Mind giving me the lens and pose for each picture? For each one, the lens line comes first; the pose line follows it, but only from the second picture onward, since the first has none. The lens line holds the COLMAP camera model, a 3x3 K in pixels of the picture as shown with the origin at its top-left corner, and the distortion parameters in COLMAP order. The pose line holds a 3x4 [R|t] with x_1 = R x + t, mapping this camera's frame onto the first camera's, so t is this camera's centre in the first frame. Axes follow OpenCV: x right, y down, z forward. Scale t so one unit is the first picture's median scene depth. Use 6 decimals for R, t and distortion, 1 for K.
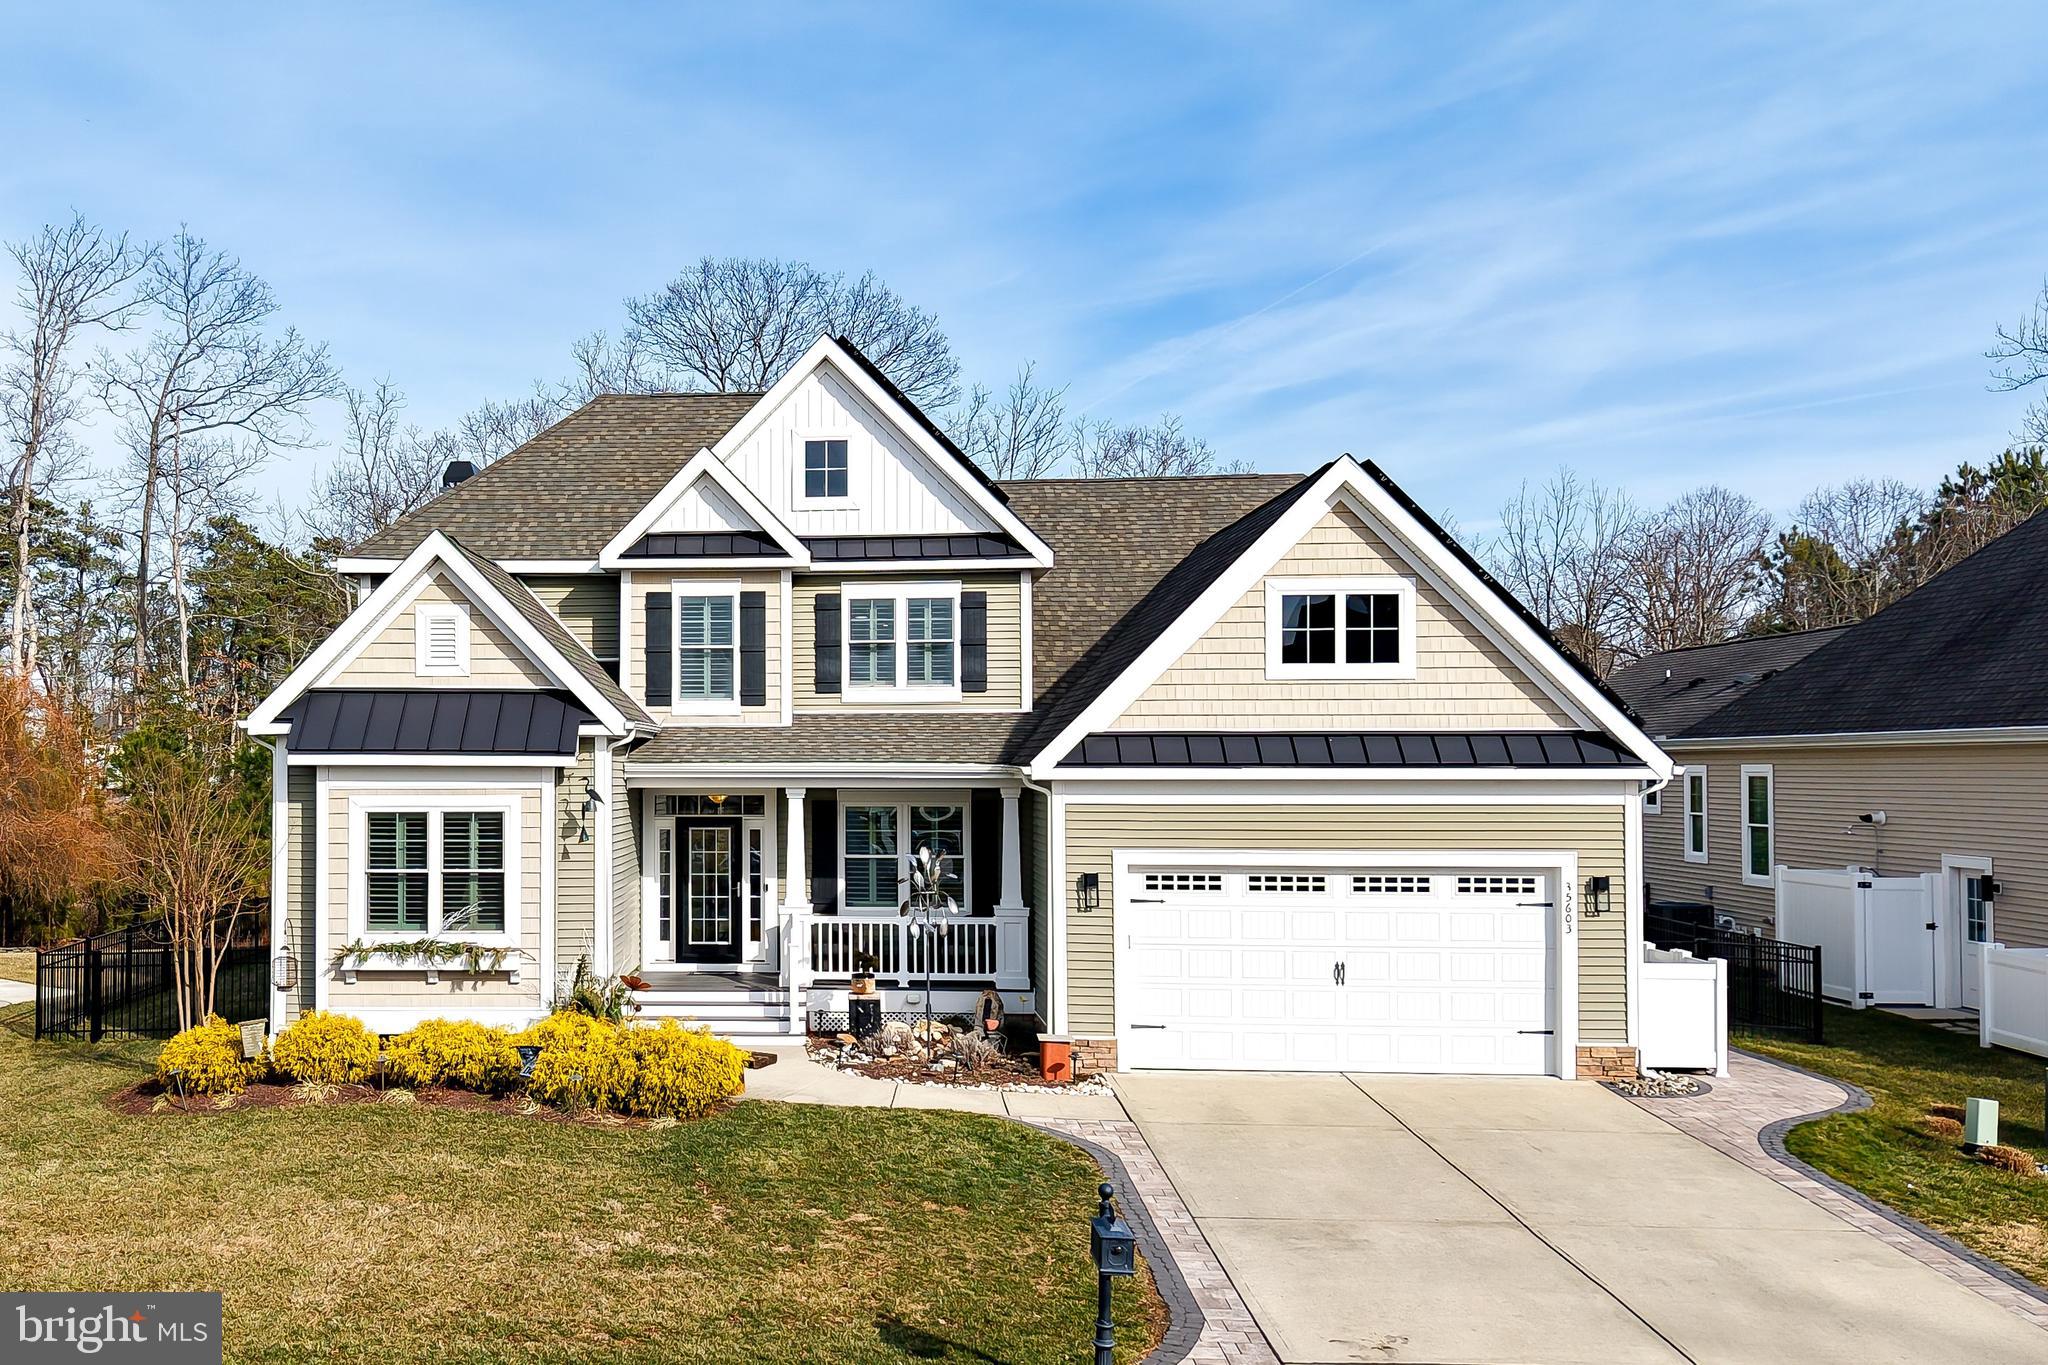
lens RADIAL K [[1399.1, 0, 977.5], [0, 1399.1, 766.8], [0, 0, 1]] dist [0.001660, -0.000817]
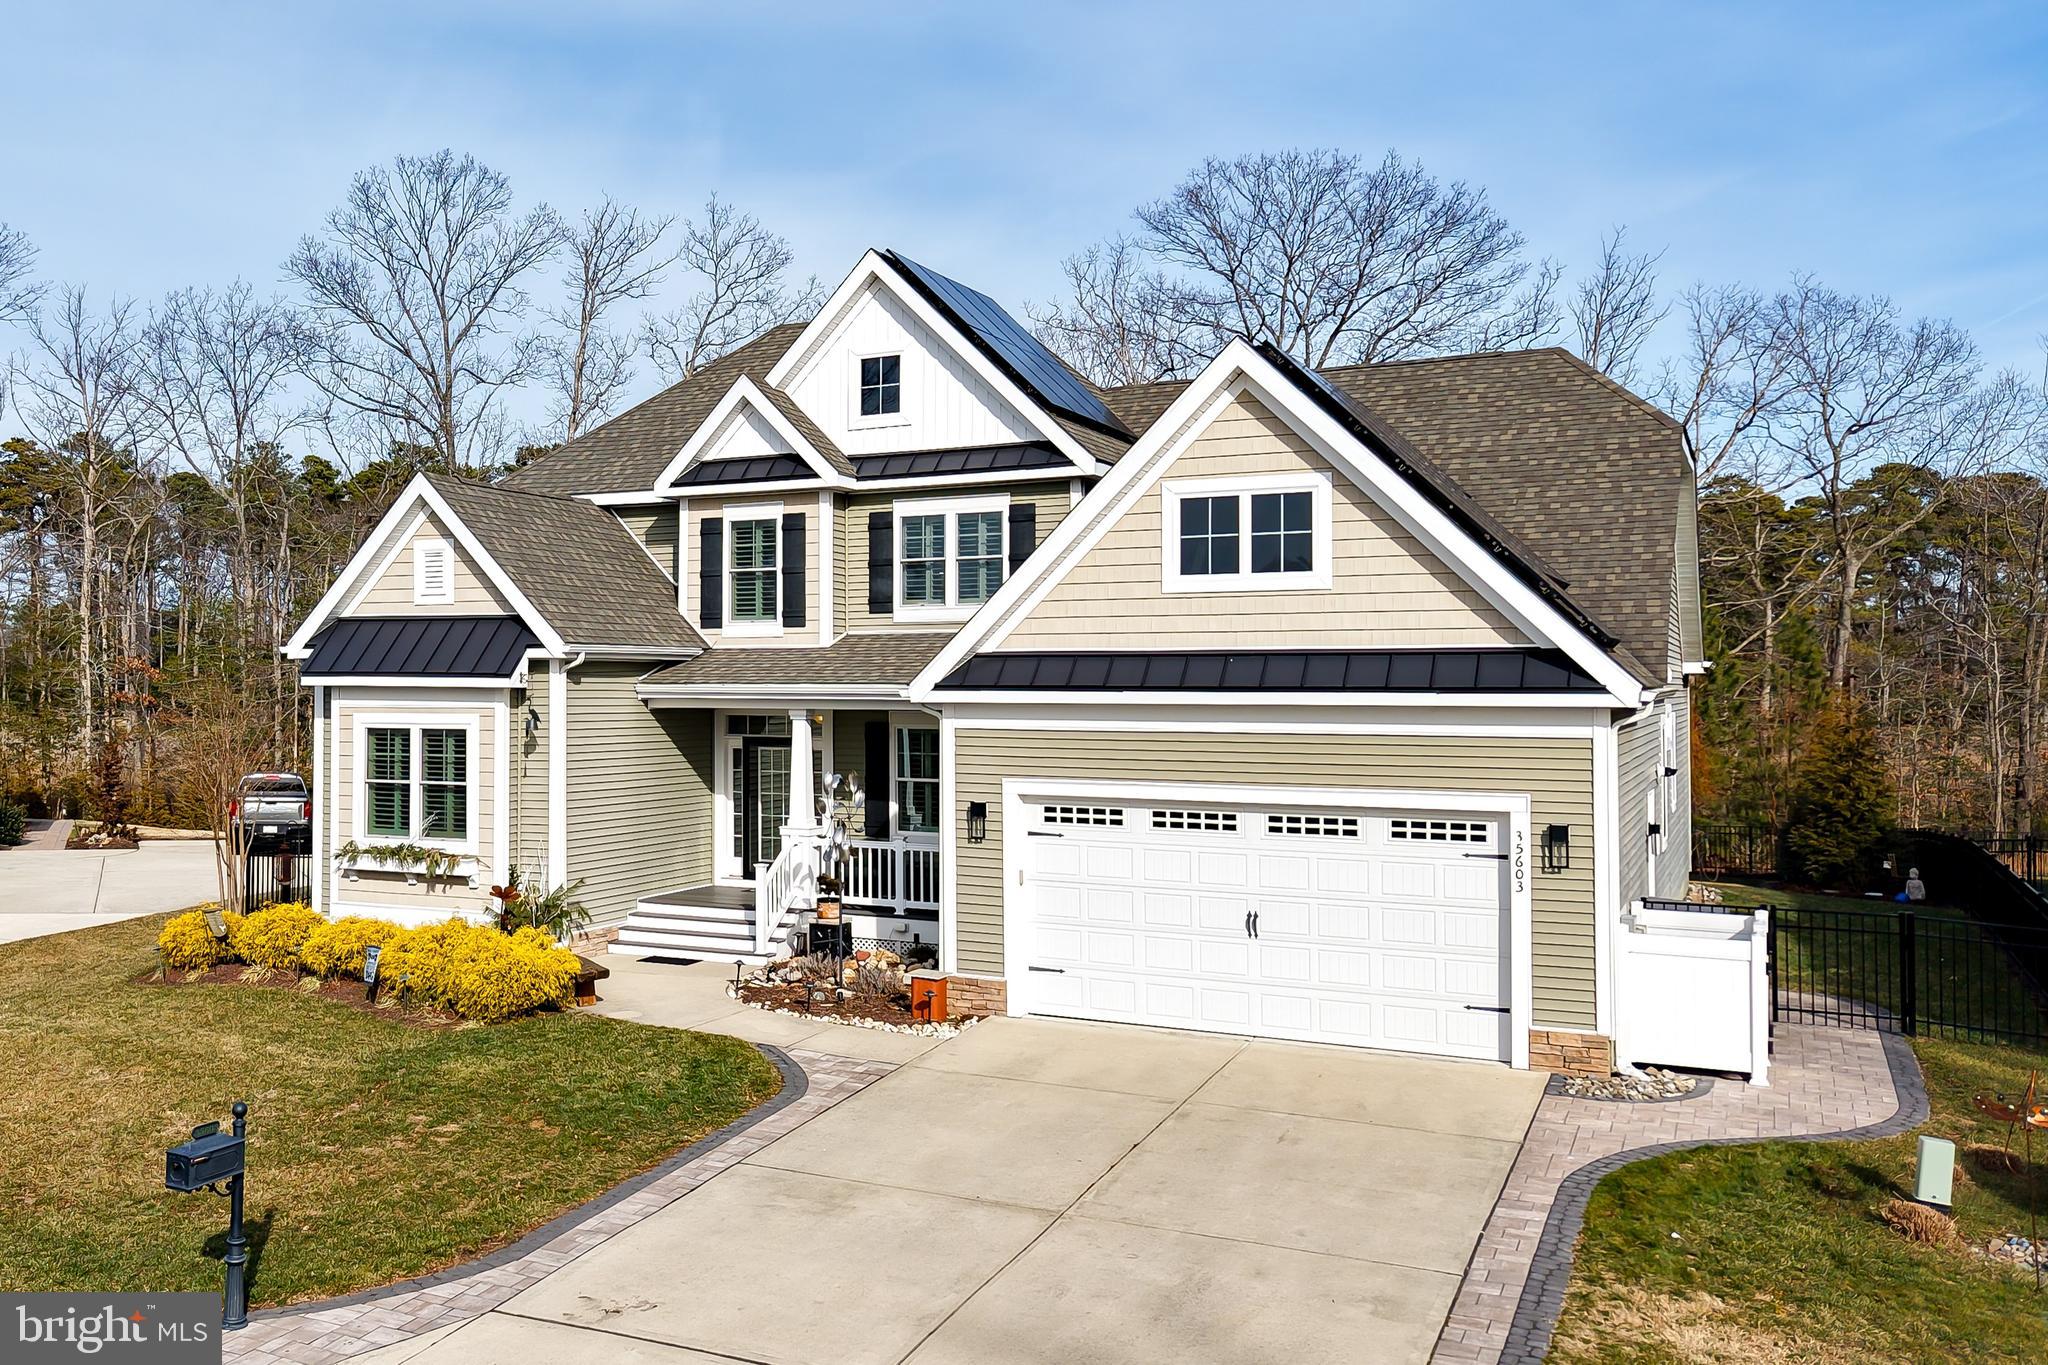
lens RADIAL K [[1471.5, 0, 1025.2], [0, 1471.5, 681.7], [0, 0, 1]] dist [-0.002881, -0.003563]
pose [[0.938033, 0.001396, -0.346544, 0.446424], [-0.002255, 0.999995, -0.002076, -0.003195], [0.346540, 0.002729, 0.938031, 0.080425]]
